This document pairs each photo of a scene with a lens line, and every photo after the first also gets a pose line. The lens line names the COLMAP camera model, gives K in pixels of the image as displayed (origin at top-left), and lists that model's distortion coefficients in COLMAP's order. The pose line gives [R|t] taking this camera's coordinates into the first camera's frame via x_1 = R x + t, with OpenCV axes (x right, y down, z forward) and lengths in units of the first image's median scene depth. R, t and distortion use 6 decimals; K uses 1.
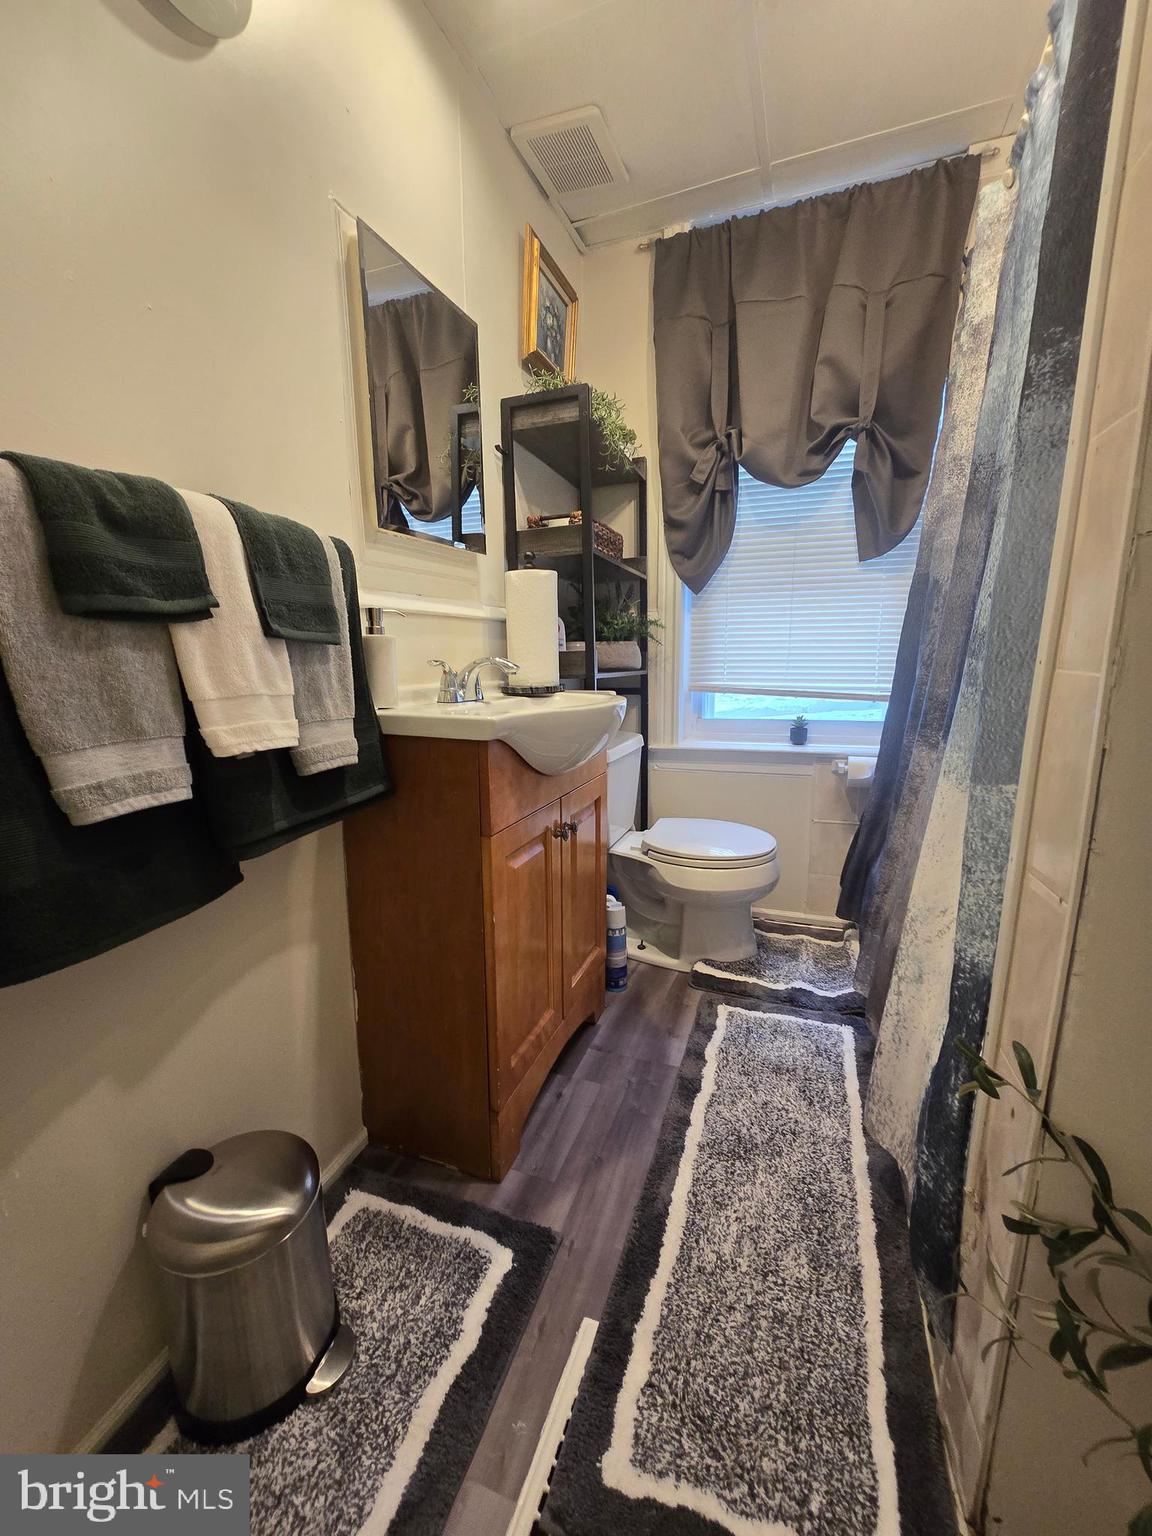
lens RADIAL K [[631.8, 0, 584.4], [0, 631.8, 770.4], [0, 0, 1]] dist [0.000052, -0.000267]
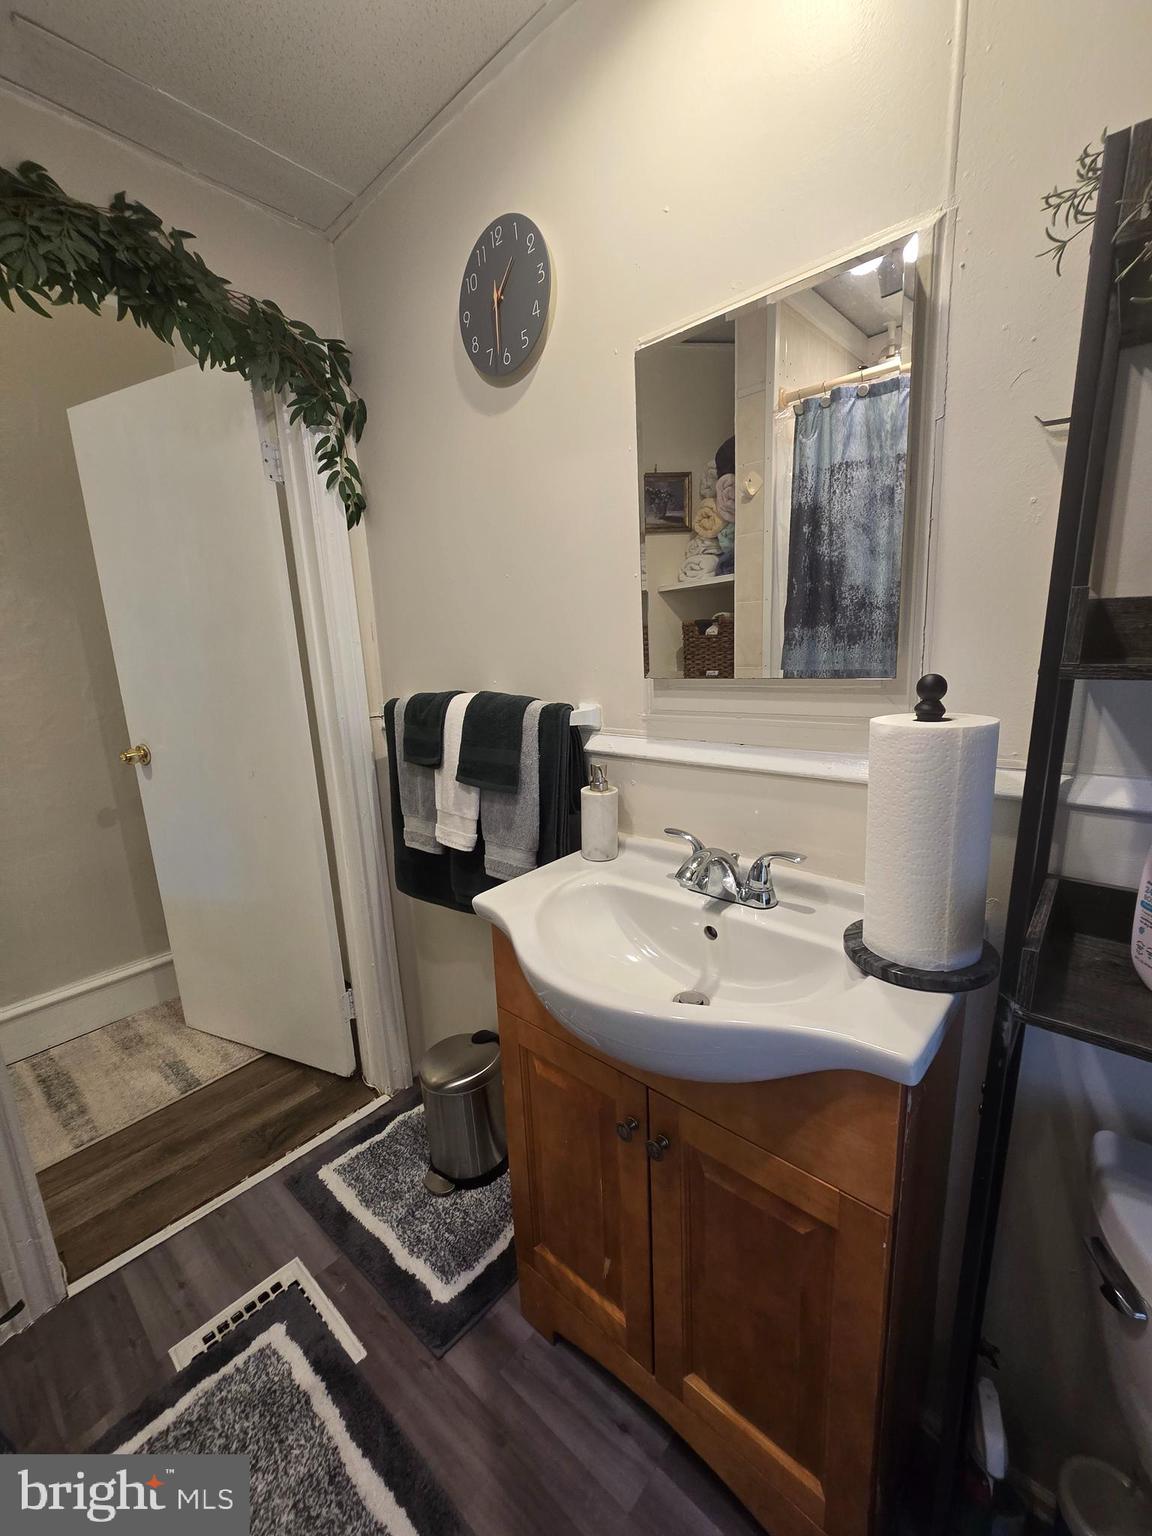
lens RADIAL K [[631.8, 0, 584.4], [0, 631.8, 770.4], [0, 0, 1]] dist [0.000052, -0.000267]
pose [[-0.368251, 0.209290, -0.905864, 0.361239], [-0.123359, 0.954720, 0.270726, -0.306338], [0.921506, 0.211442, -0.325759, 0.772771]]
